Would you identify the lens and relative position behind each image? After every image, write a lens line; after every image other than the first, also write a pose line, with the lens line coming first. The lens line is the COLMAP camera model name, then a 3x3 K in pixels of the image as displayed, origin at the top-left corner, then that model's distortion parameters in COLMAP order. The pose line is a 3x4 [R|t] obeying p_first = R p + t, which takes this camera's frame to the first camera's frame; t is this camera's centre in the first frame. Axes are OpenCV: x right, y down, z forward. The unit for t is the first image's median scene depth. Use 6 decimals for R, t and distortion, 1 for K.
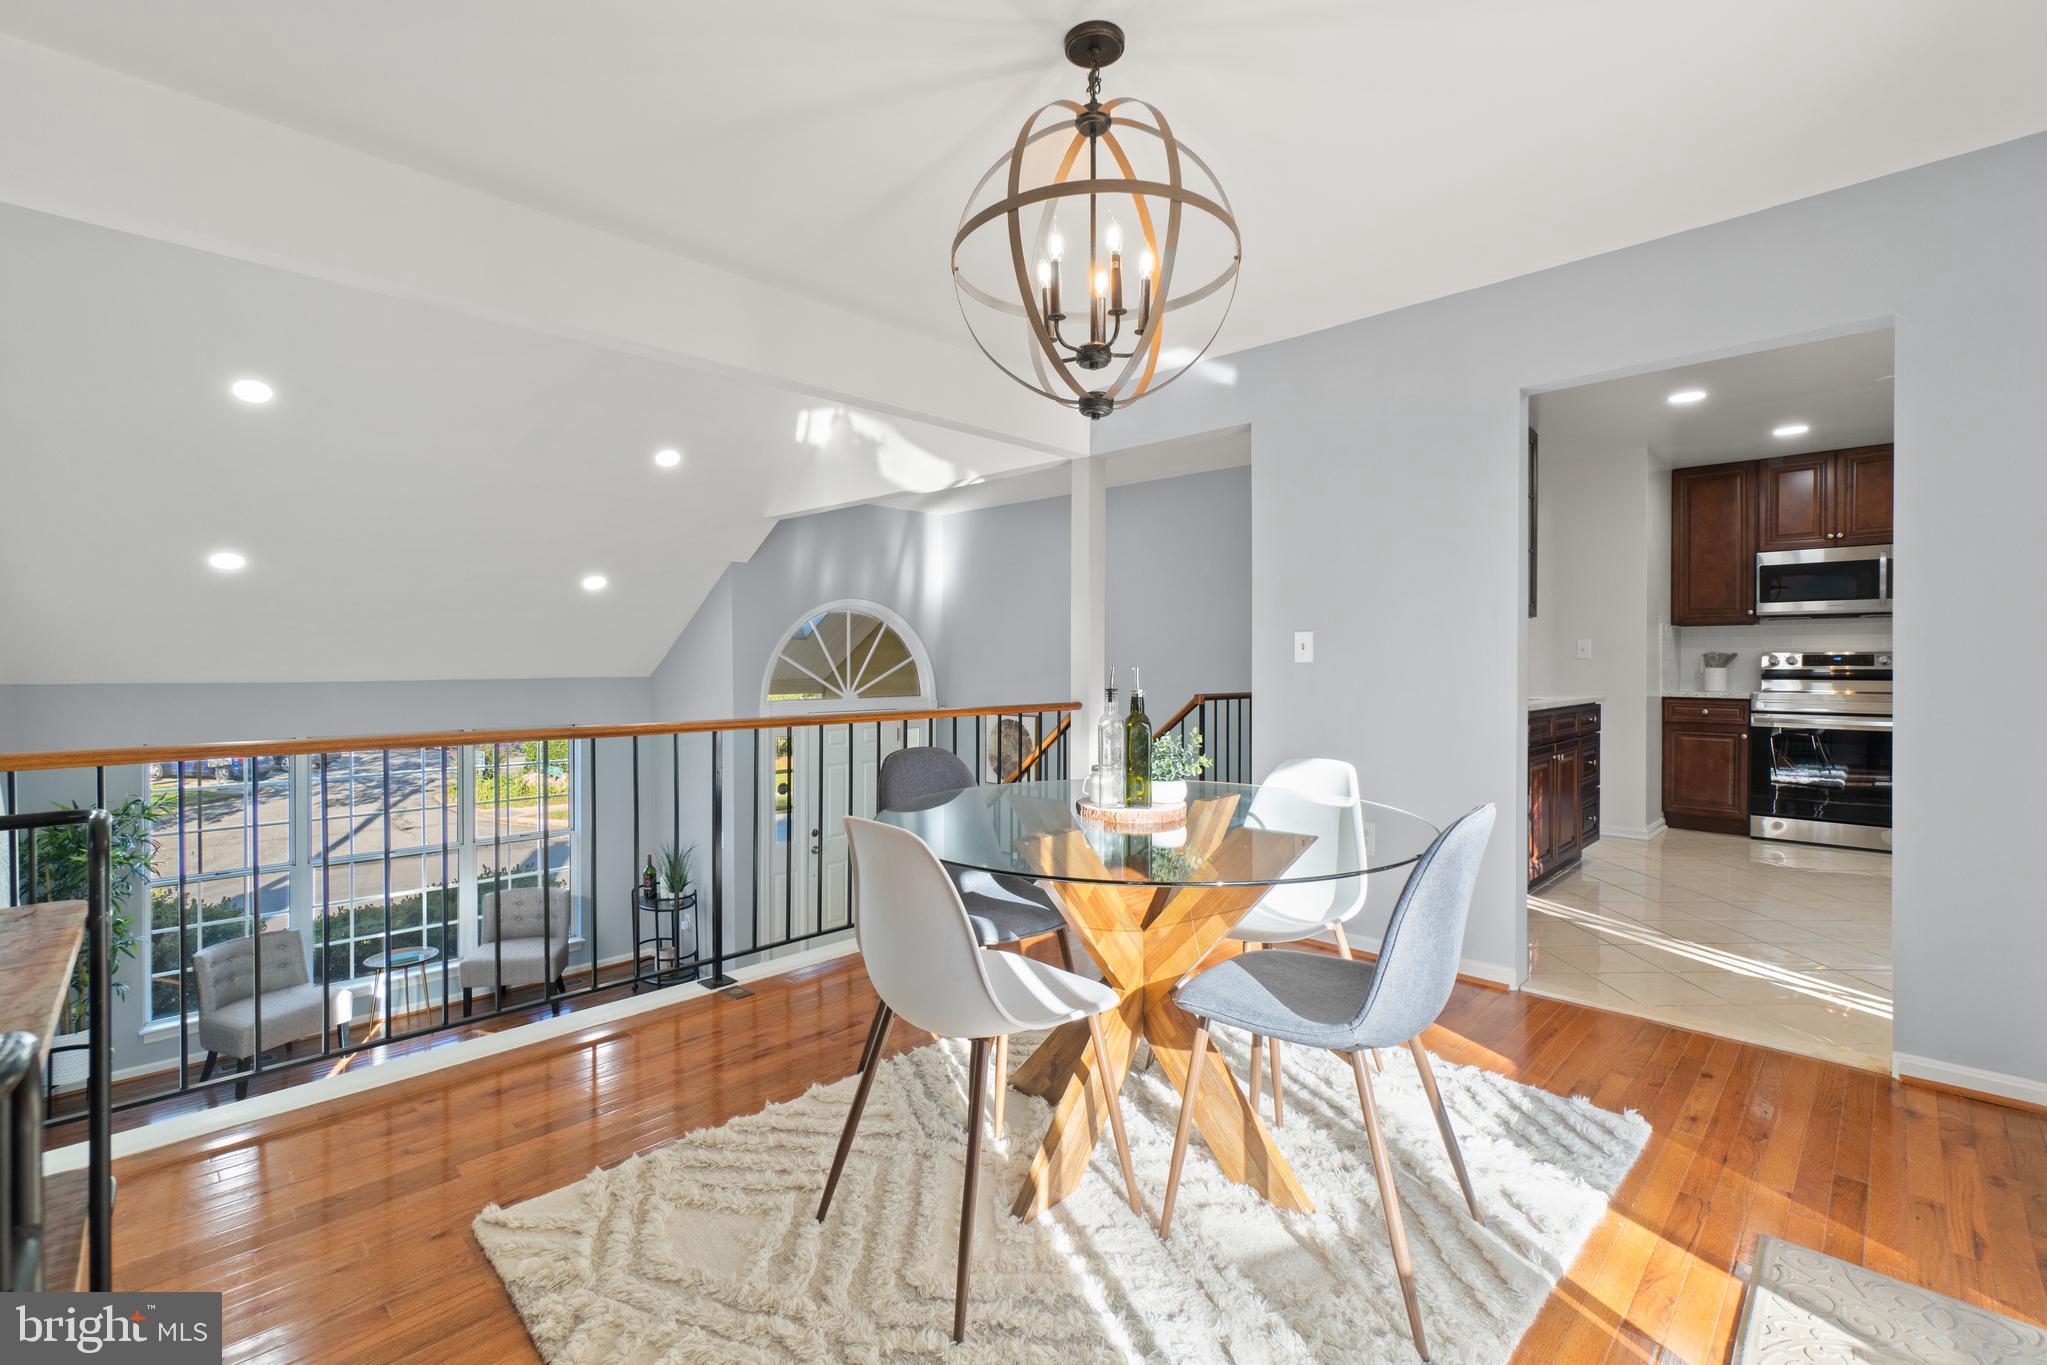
lens RADIAL K [[906.9, 0, 1018.1], [0, 906.9, 655.8], [0, 0, 1]] dist [0.001672, 0.000016]
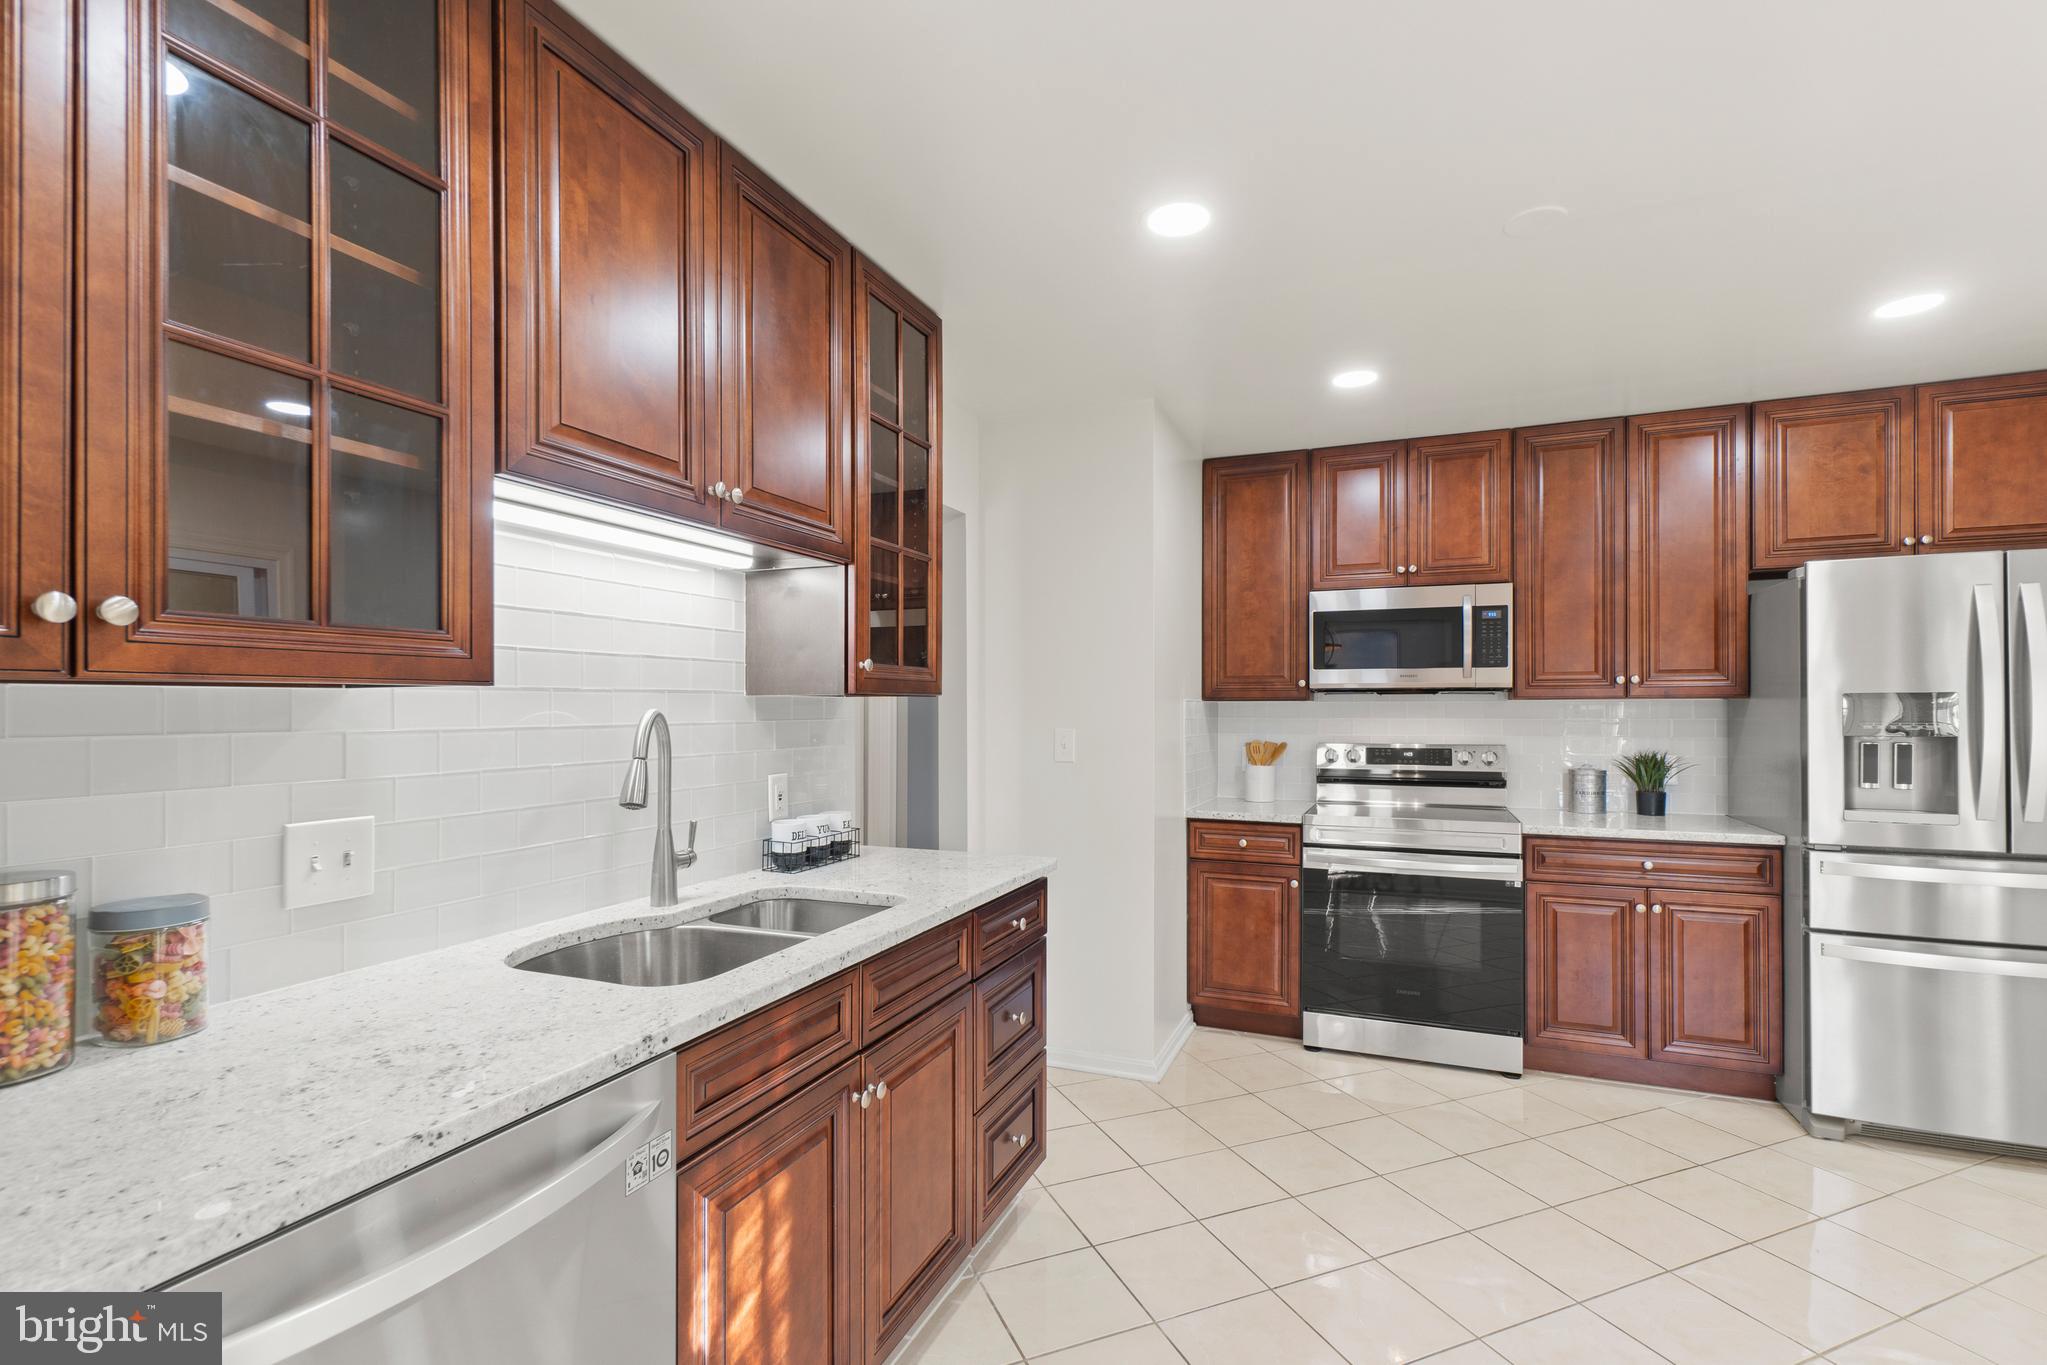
lens RADIAL K [[907.8, 0, 1023.5], [0, 907.8, 682.5], [0, 0, 1]] dist [0.002917, -0.000324]
pose [[0.931327, 0.006968, 0.364118, 0.387893], [-0.001388, 0.999878, -0.015583, -0.038462], [-0.364182, 0.014007, 0.931222, 0.471734]]
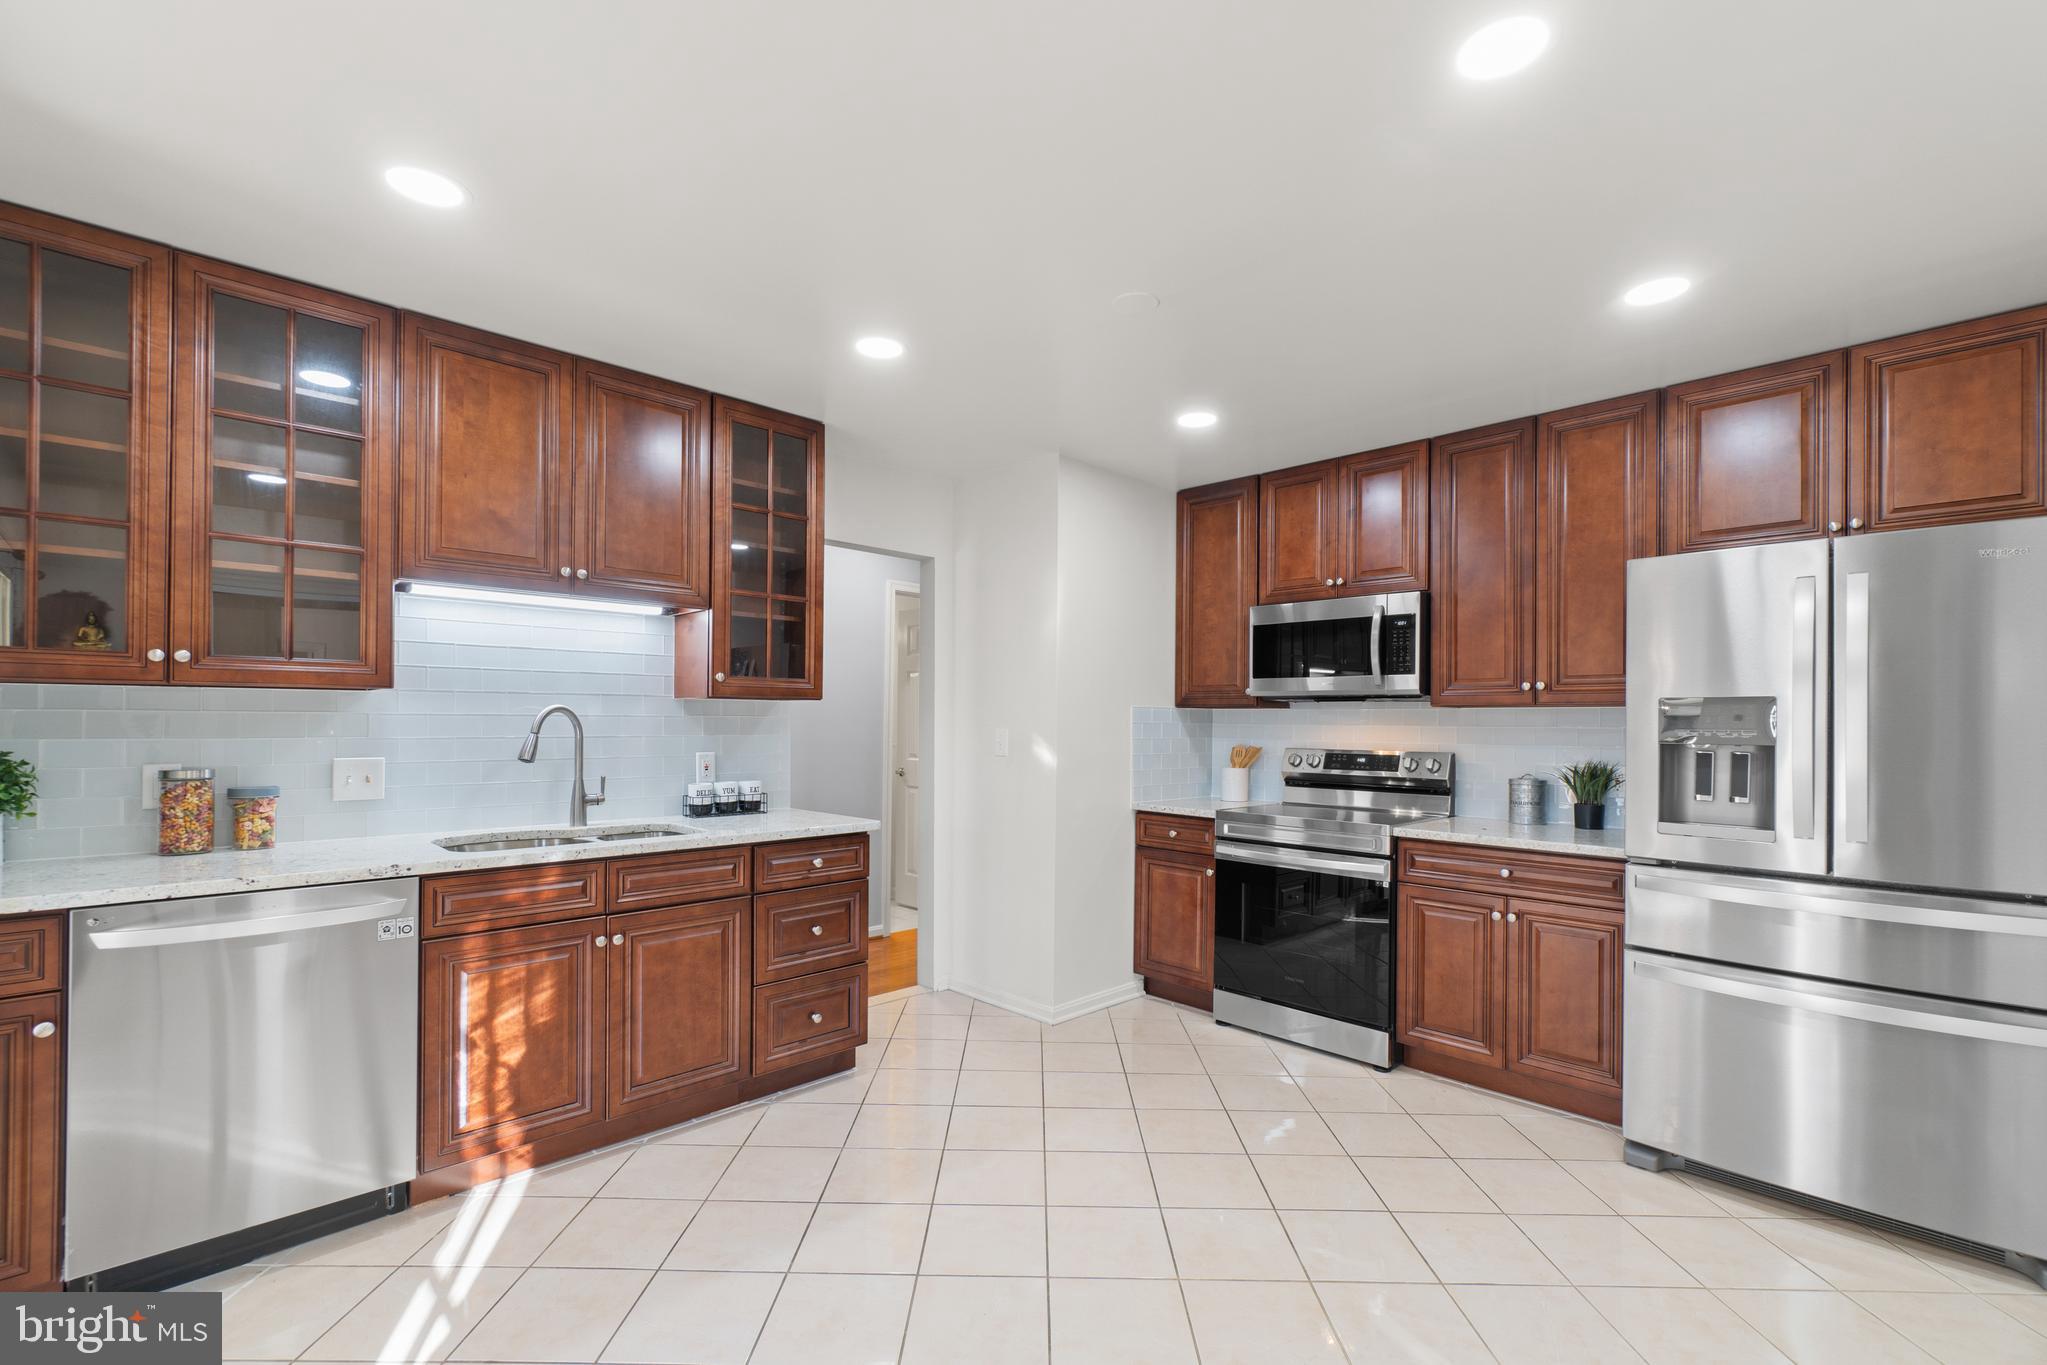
lens RADIAL K [[881.1, 0, 1028.6], [0, 881.1, 694.7], [0, 0, 1]] dist [-0.000780, 0.000186]
pose [[0.999691, 0.006419, -0.024022, 0.658333], [-0.006821, 0.999837, -0.016693, -0.033264], [0.023911, 0.016852, 0.999572, 0.317394]]
